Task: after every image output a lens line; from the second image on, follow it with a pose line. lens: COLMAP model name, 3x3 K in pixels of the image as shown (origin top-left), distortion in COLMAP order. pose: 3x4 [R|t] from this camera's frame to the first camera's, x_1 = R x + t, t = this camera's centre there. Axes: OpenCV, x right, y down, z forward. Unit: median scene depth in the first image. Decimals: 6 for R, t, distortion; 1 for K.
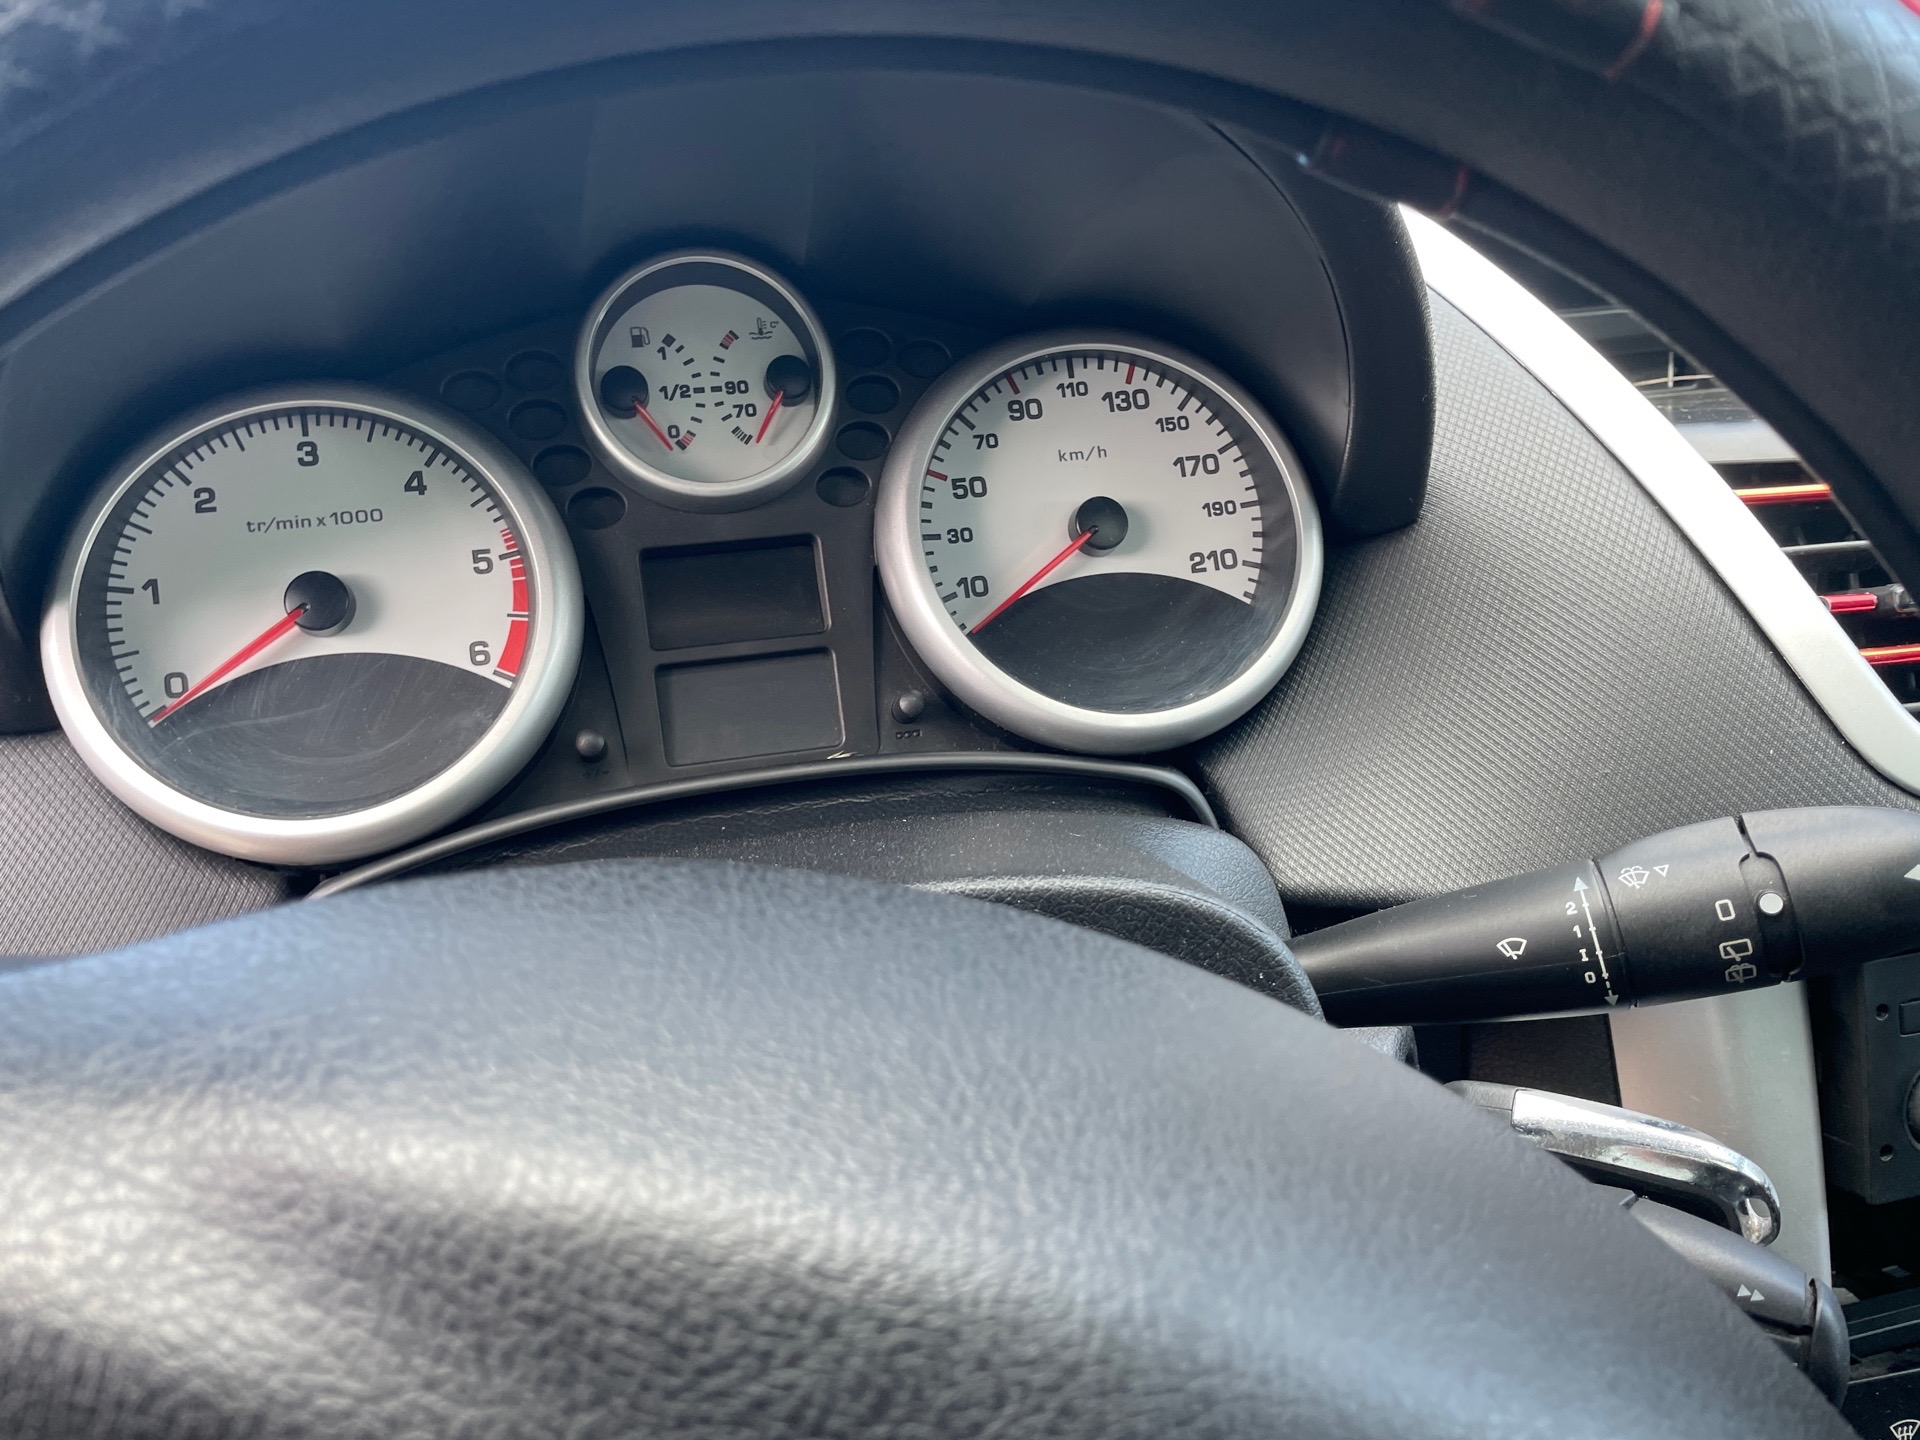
lens RADIAL K [[1453.8, 0, 957.0], [0, 1453.8, 736.8], [0, 0, 1]] dist [0.086752, -0.117648]
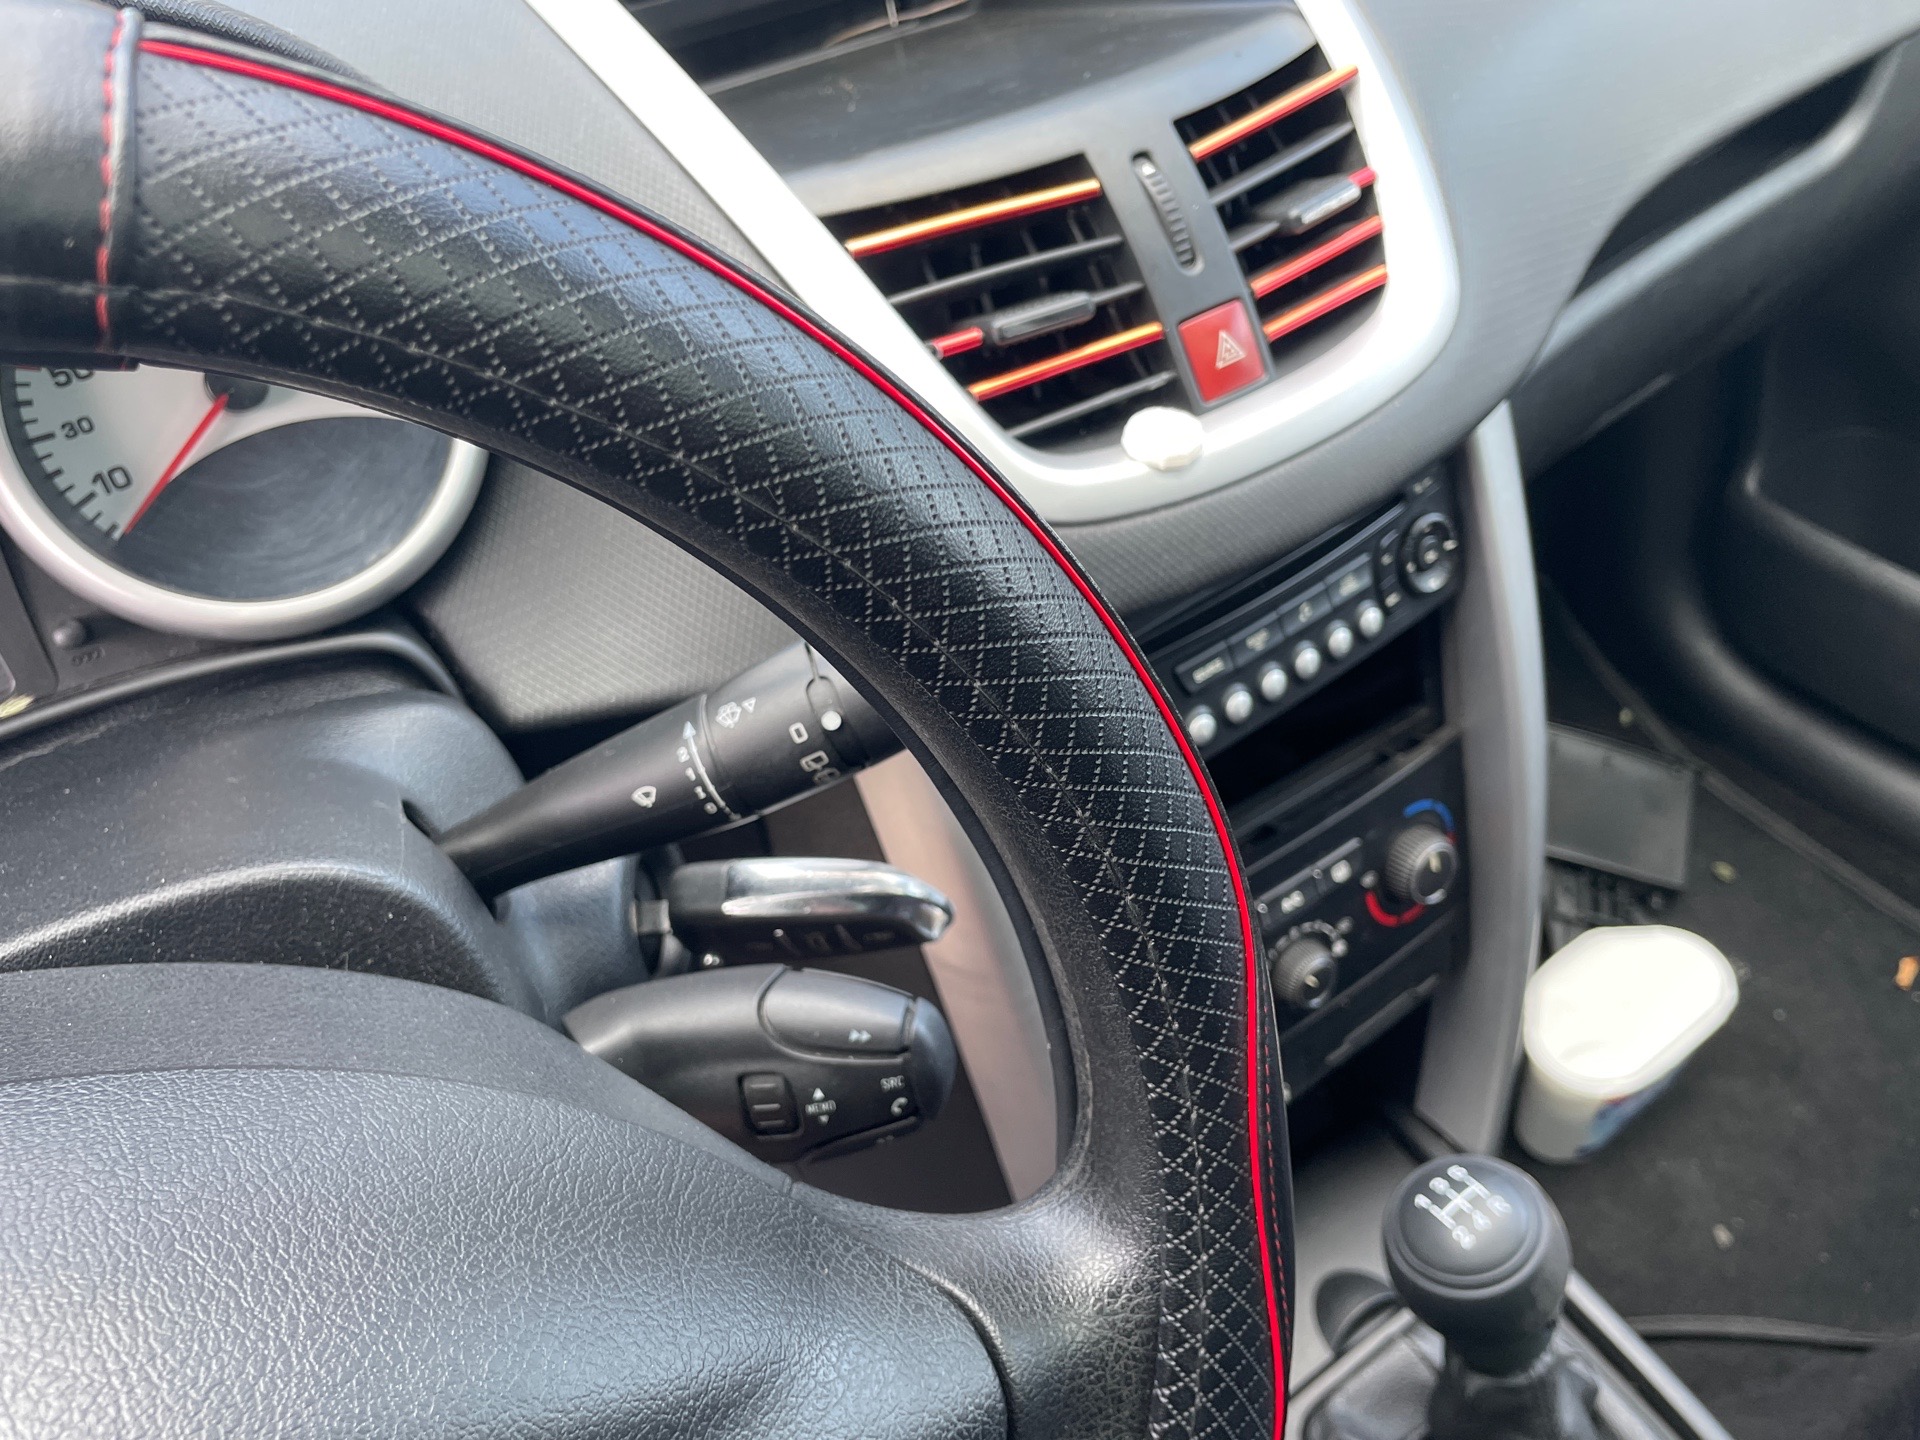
lens RADIAL K [[1453.8, 0, 957.2], [0, 1453.8, 706.1], [0, 0, 1]] dist [0.086752, -0.117648]
pose [[0.936649, -0.261955, 0.232524, 0.263155], [0.185653, 0.934209, 0.304607, -0.158436], [-0.297020, -0.242141, 0.923659, -0.060702]]
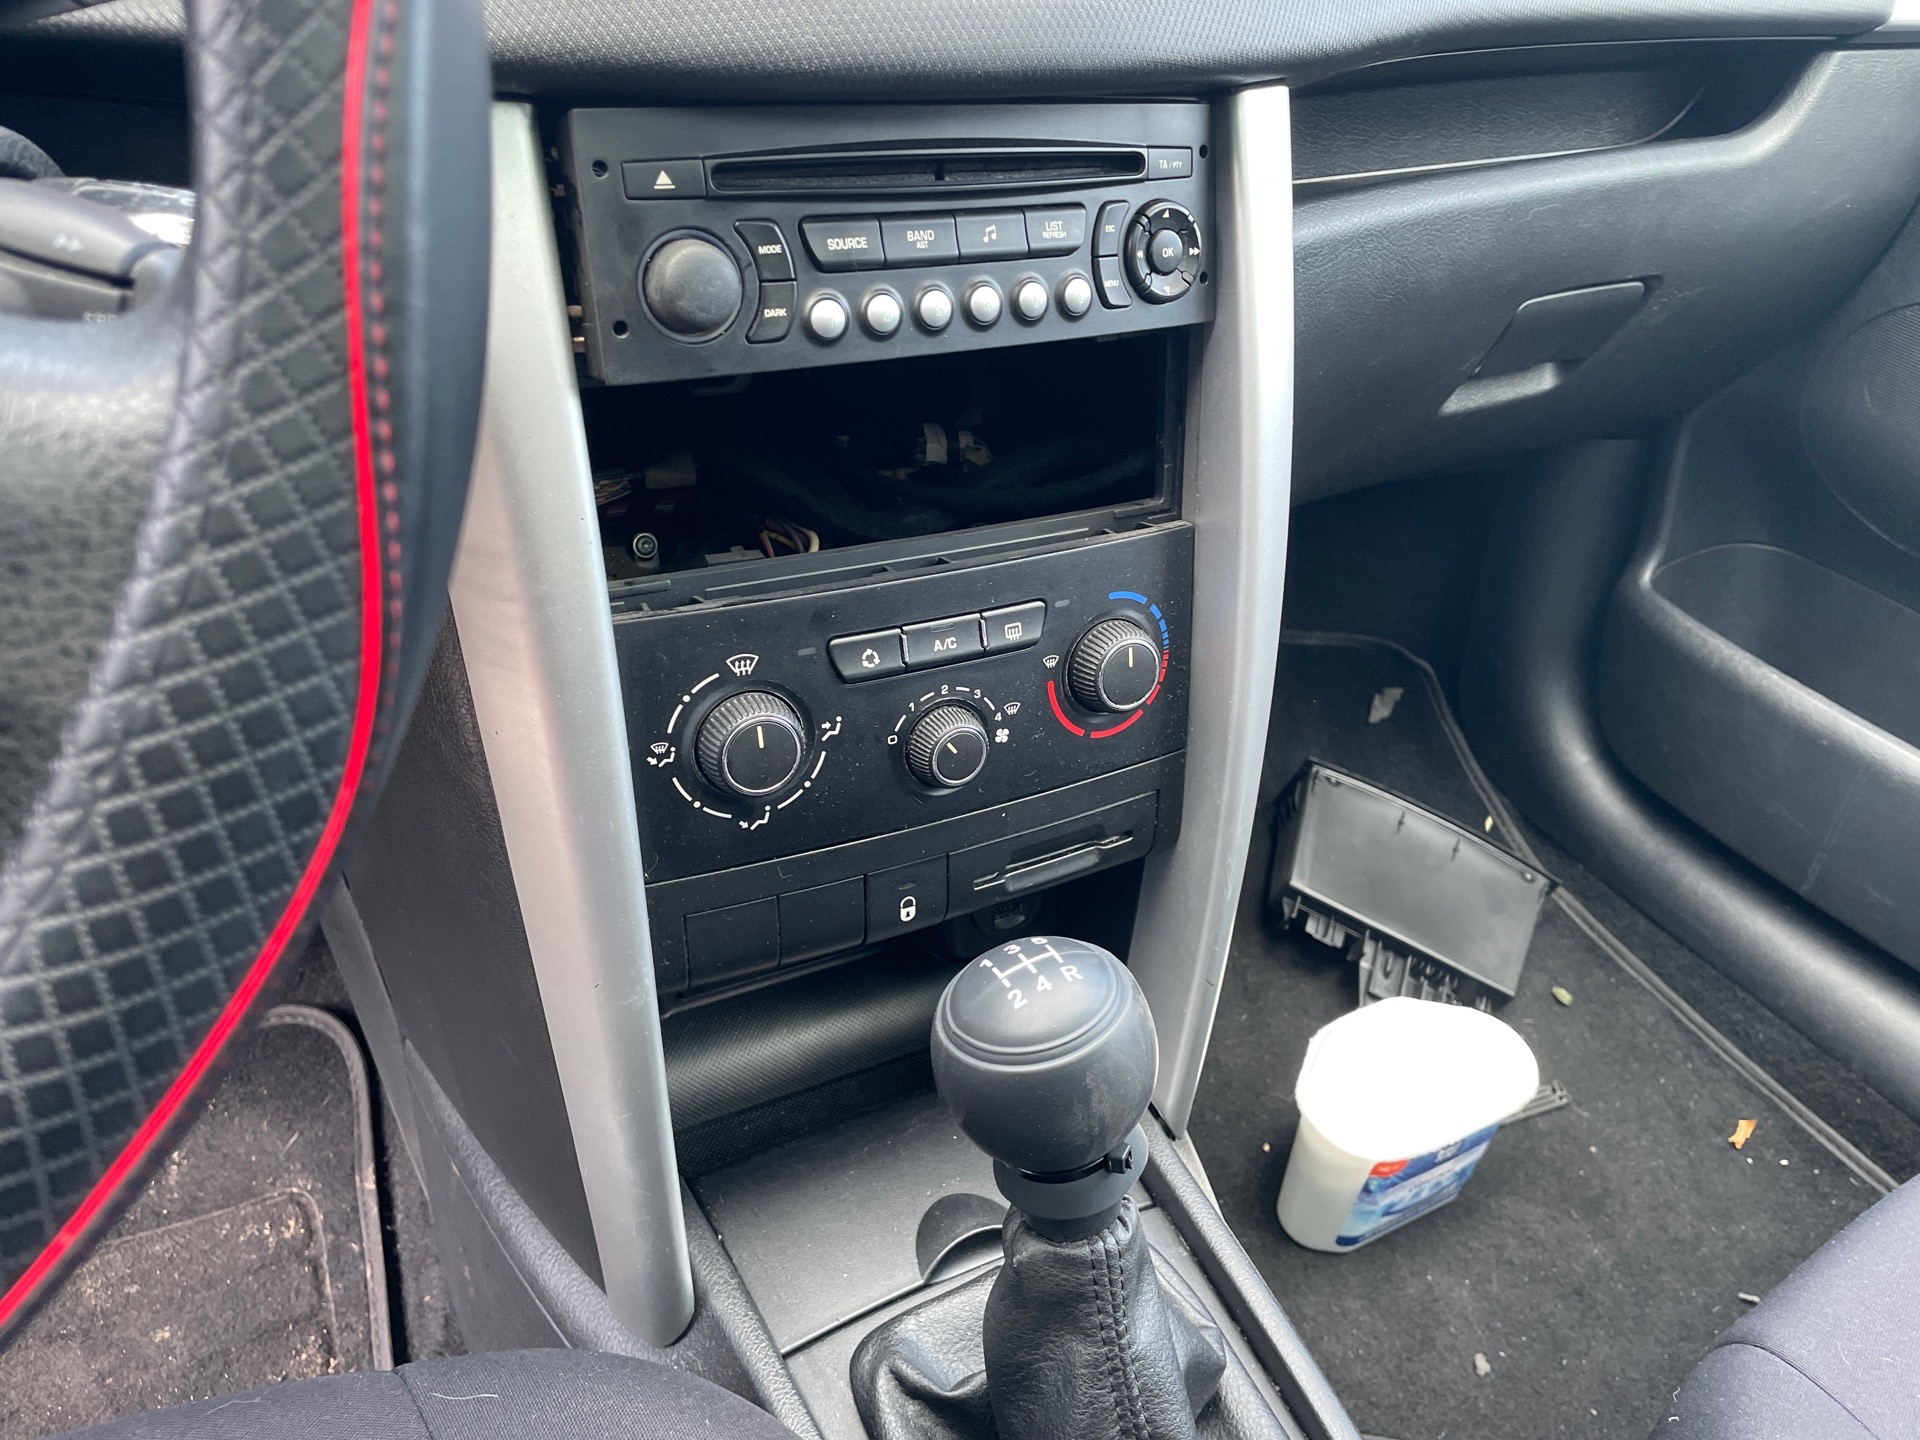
lens RADIAL K [[1453.8, 0, 982.1], [0, 1453.8, 698.4], [0, 0, 1]] dist [0.086752, -0.117648]
pose [[0.960097, -0.032301, 0.277796, 0.532017], [-0.018480, 0.983809, 0.178262, 0.316024], [-0.279056, -0.176283, 0.943955, -0.022560]]
